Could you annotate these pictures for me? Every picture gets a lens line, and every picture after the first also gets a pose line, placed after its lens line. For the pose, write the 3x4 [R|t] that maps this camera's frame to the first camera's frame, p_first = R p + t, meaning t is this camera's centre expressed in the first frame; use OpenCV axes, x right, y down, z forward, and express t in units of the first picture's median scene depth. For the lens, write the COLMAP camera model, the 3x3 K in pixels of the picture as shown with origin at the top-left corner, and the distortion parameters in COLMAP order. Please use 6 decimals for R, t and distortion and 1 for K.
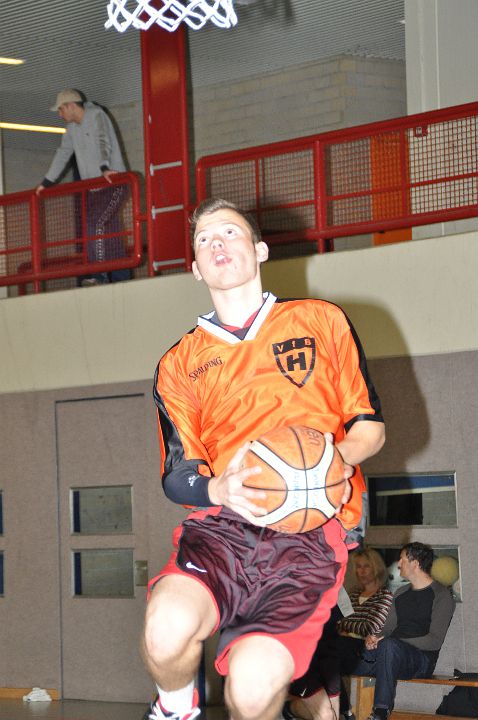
lens RADIAL K [[2832.1, 0, 245.1], [0, 2832.1, 358.4], [0, 0, 1]] dist [0.202185, 0.000000]
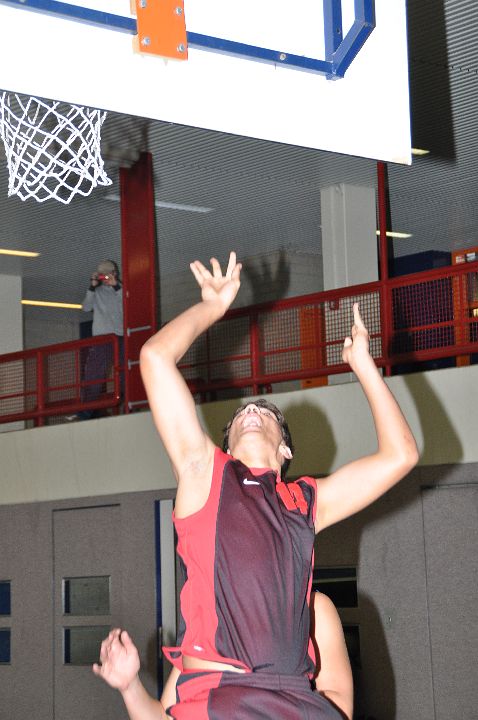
lens RADIAL K [[1762.6, 0, 236.9], [0, 1762.6, 365.5], [0, 0, 1]] dist [0.320471, 0.000000]
pose [[0.999990, 0.000059, 0.004534, 0.013703], [0.000179, 0.998625, -0.052417, -0.008373], [-0.004531, 0.052417, 0.998615, 0.187931]]
